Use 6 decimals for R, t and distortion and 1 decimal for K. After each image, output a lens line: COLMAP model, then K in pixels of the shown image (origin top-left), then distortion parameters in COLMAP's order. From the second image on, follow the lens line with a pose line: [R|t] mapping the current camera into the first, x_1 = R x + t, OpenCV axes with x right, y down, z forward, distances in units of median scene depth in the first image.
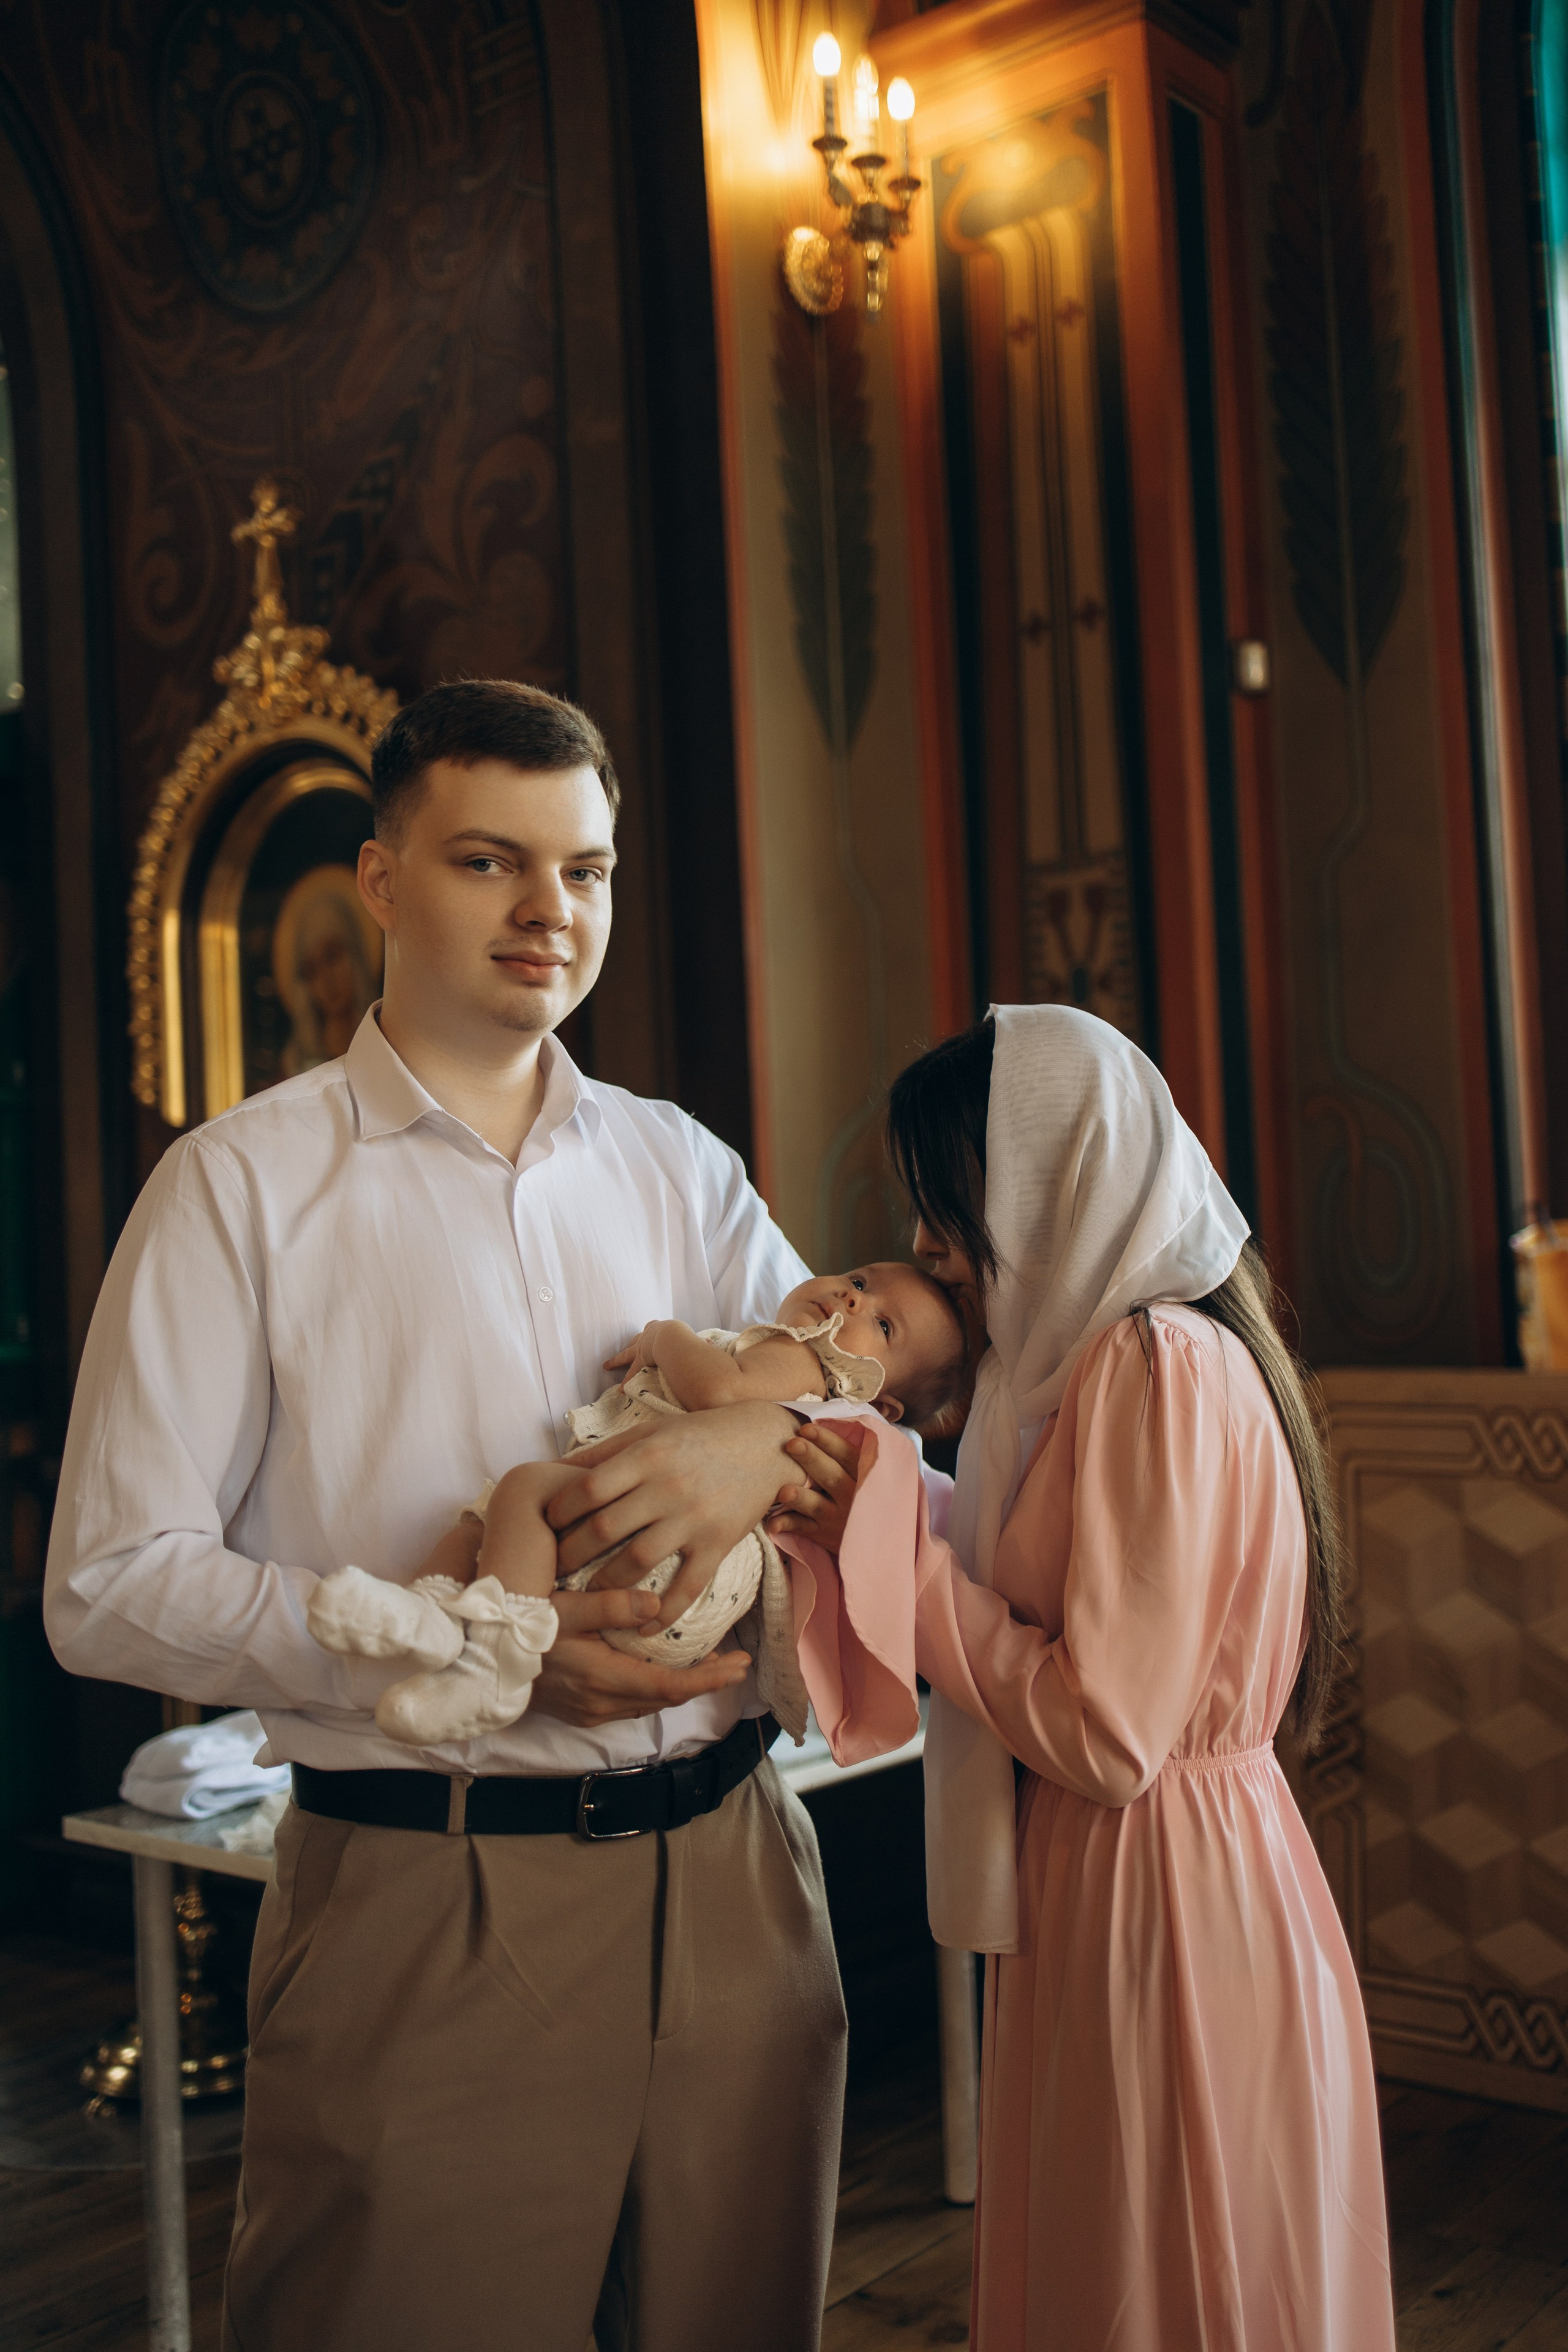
lens RADIAL K [[2395.3, 0, 814.9], [0, 2395.3, 1193.1], [0, 0, 1]] dist [0.004059, 0.000000]
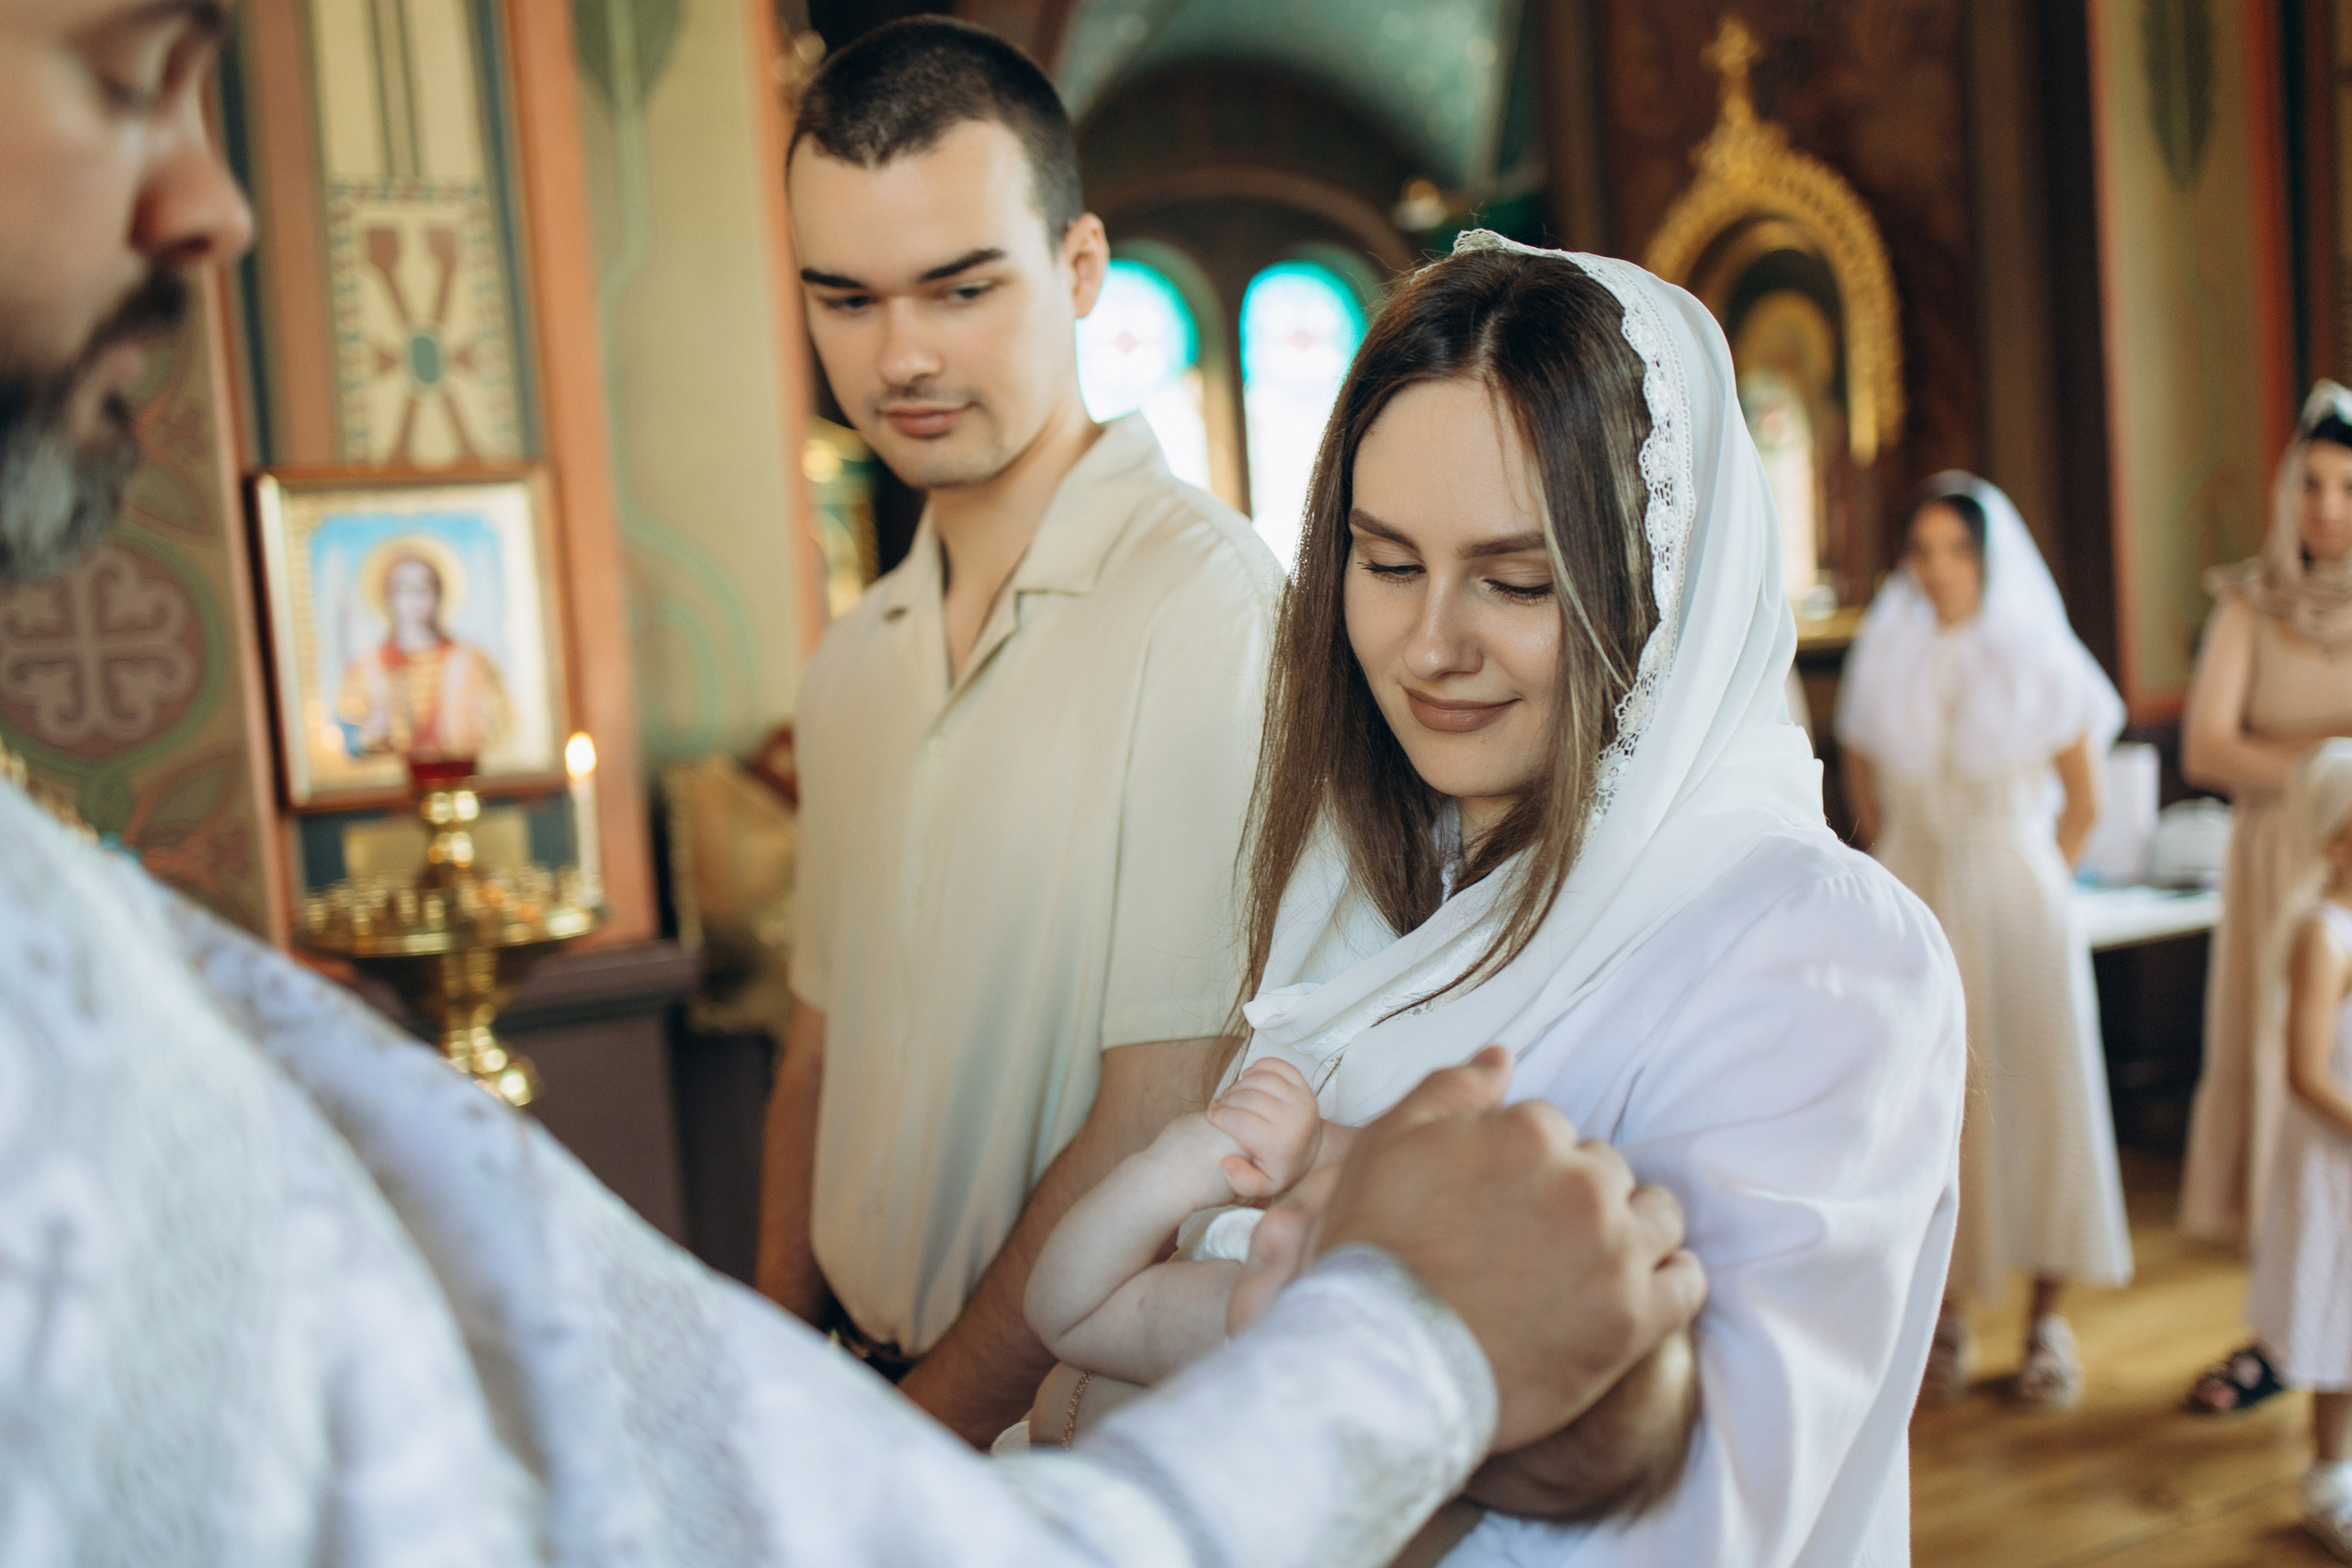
lens RADIAL K [[2395.0, 0, 1129.6], [0, 2395.0, 811.5], [0, 0, 1]] dist [0.004059, 0.000000]
pose [[0.914196, 0.012833, -0.405069, 0.019242], [0.042119, 0.991077, 0.126457, -0.034296], [0.403077, -0.132668, 0.905499, -0.483554]]
